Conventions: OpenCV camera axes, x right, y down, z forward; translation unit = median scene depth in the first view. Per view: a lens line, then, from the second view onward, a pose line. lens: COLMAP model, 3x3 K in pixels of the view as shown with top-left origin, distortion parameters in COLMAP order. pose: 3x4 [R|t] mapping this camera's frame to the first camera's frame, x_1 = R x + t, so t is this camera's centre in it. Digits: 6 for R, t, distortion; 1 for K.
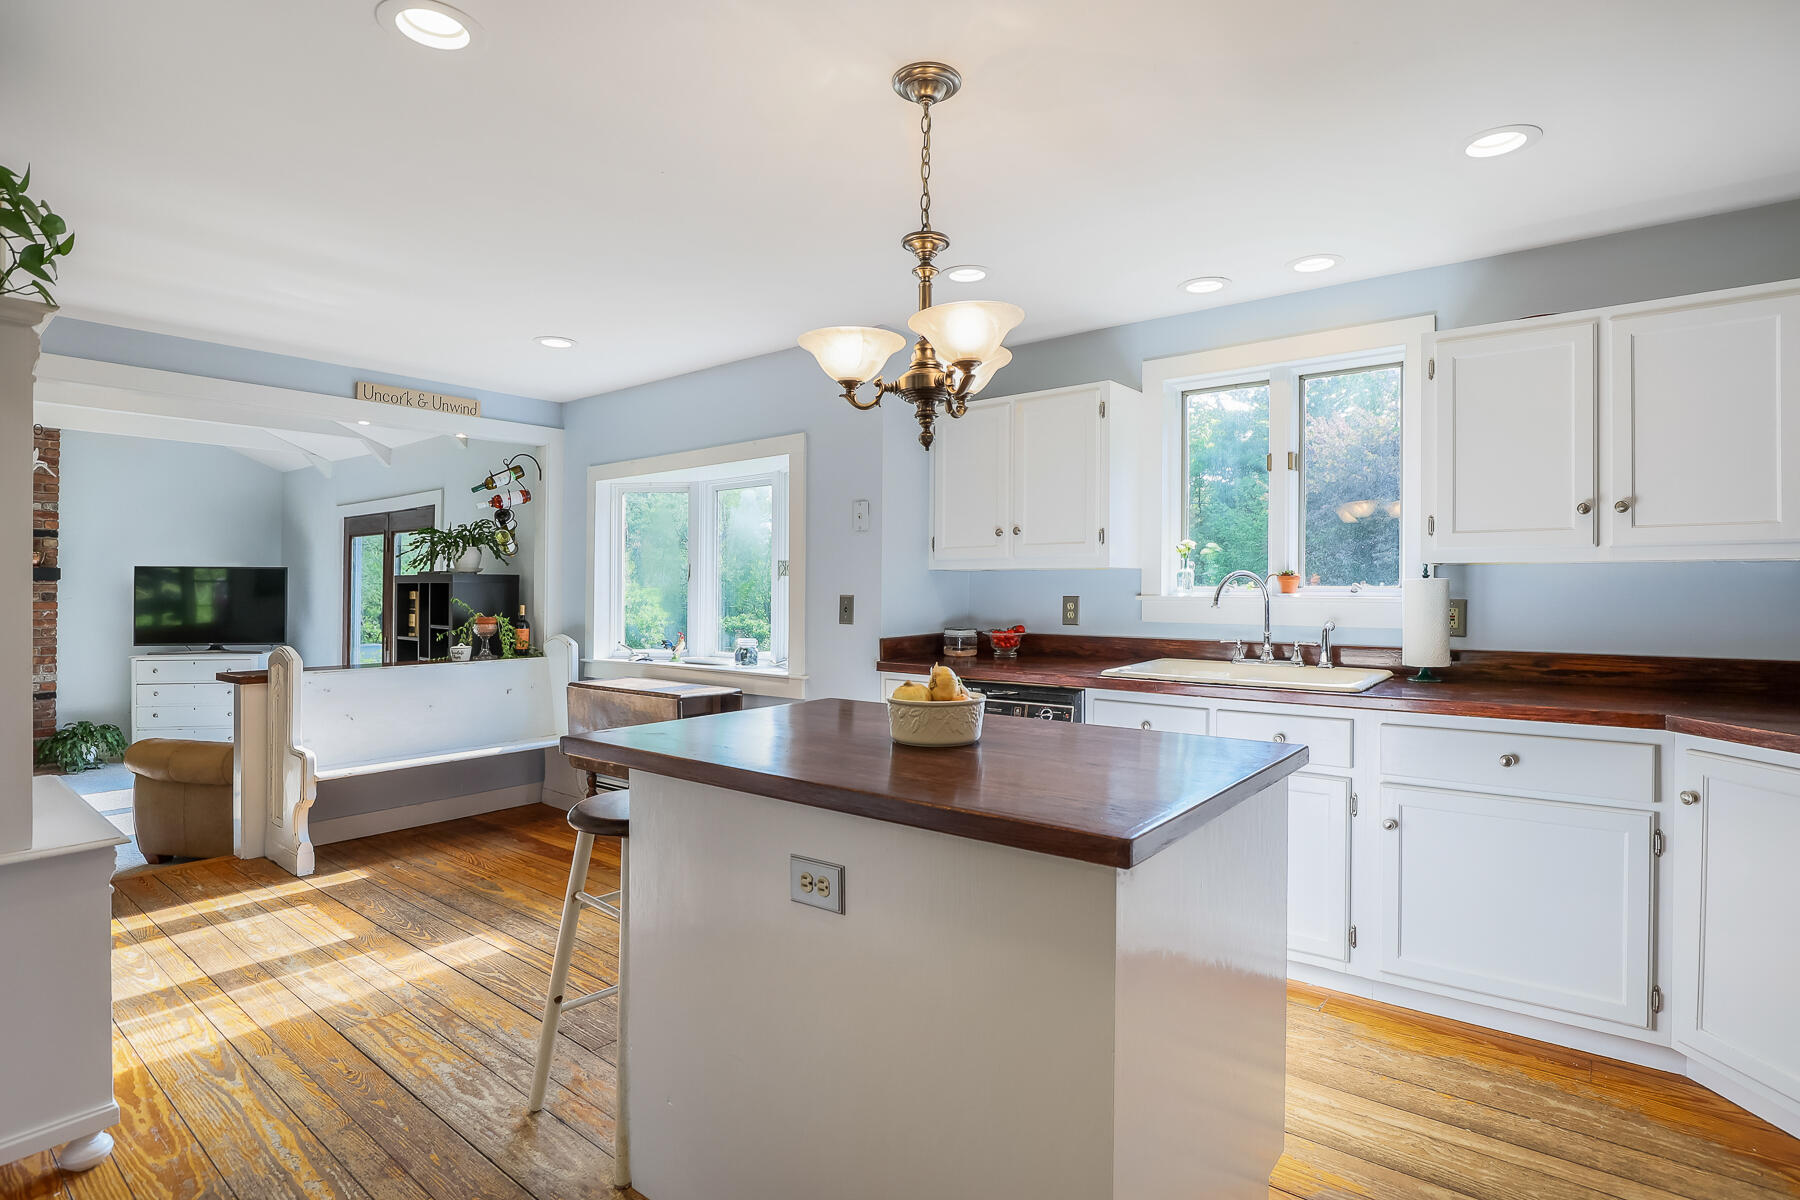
lens RADIAL K [[885.3, 0, 898.5], [0, 885.3, 585.1], [0, 0, 1]] dist [-0.021347, -0.000236]
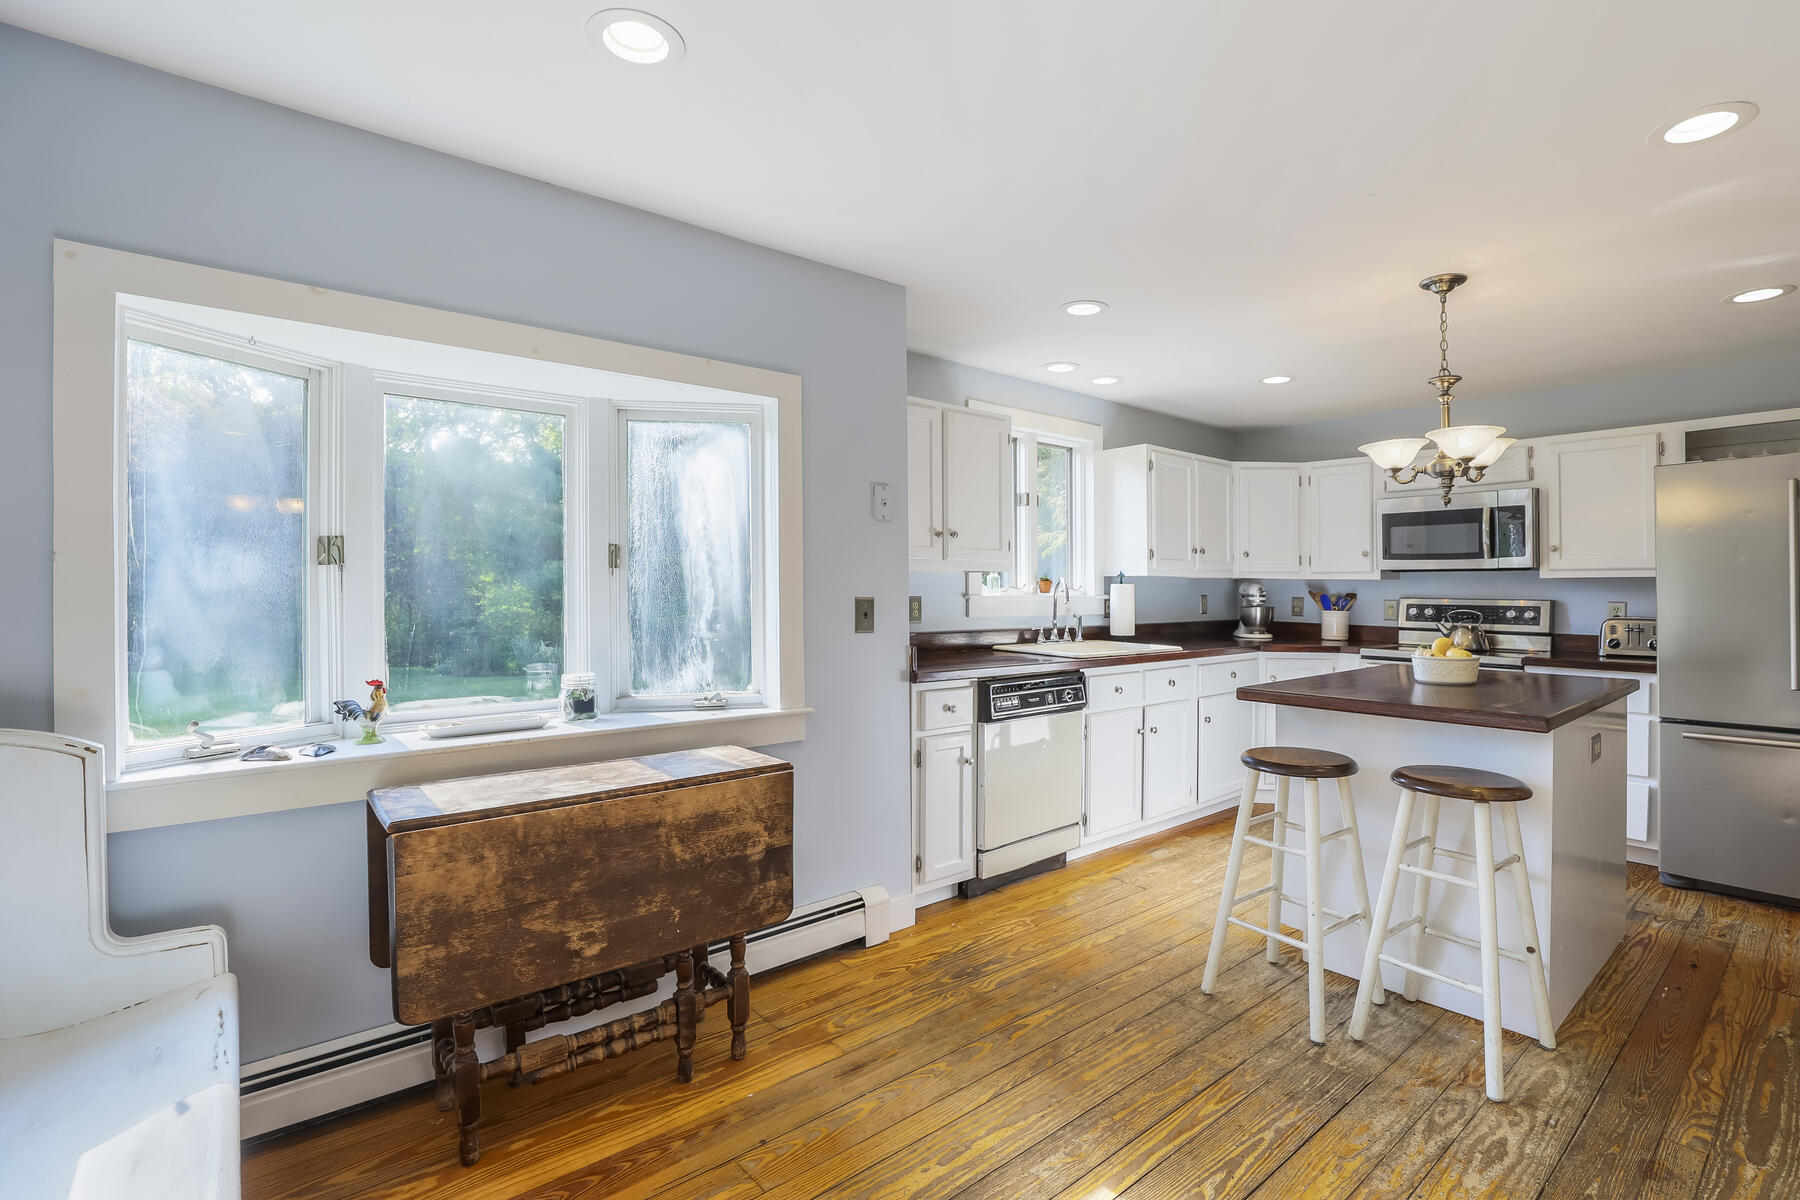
lens RADIAL K [[838.1, 0, 908.1], [0, 838.1, 595.1], [0, 0, 1]] dist [-0.025424, -0.001358]
pose [[0.196349, -0.008997, 0.980493, -0.945521], [-0.012102, 0.999860, 0.011598, -0.000612], [-0.980459, -0.014143, 0.196212, 0.950050]]
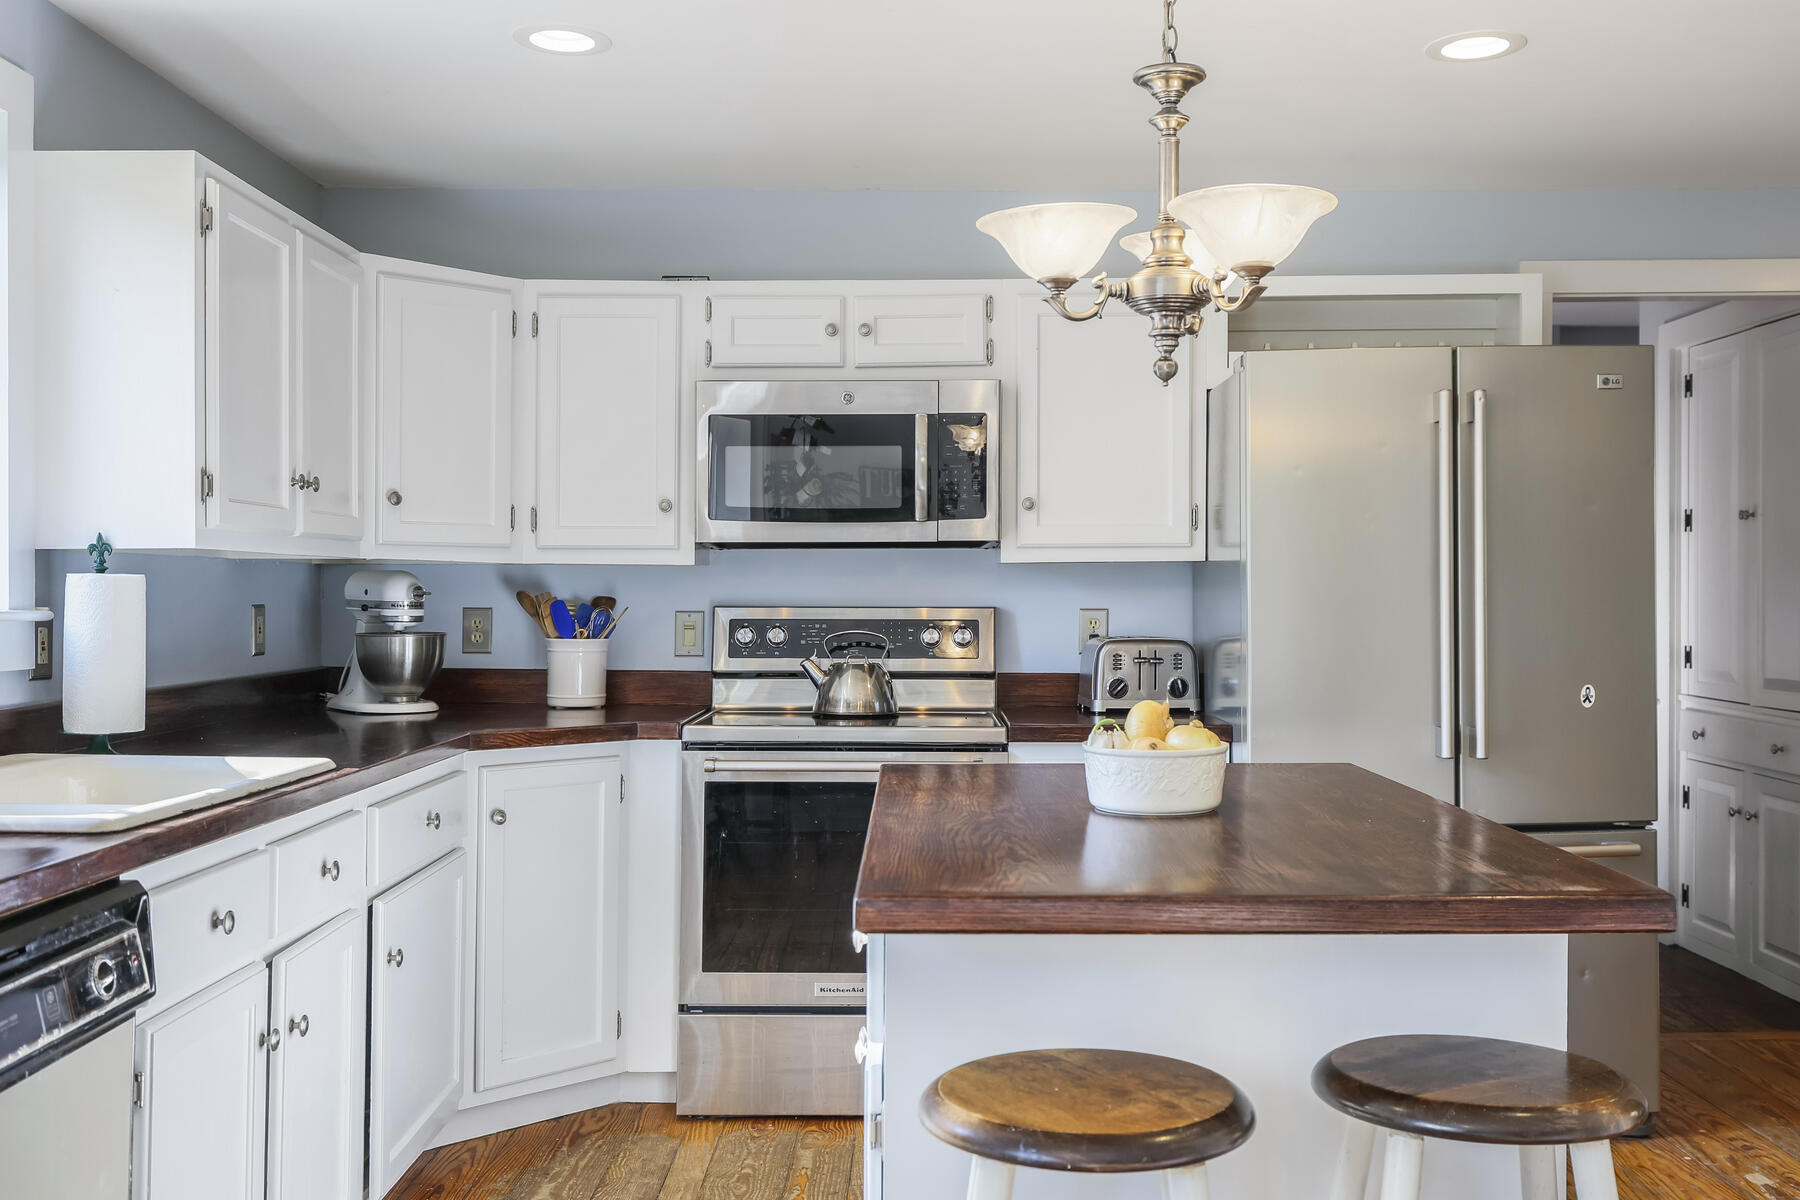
lens RADIAL K [[1700.9, 0, 906.8], [0, 1700.9, 585.2], [0, 0, 1]] dist [-0.013391, 0.000000]
pose [[-0.633590, 0.001338, 0.773668, -0.655186], [-0.006521, 0.999954, -0.007070, 0.001495], [-0.773642, -0.009525, -0.633552, 1.057030]]
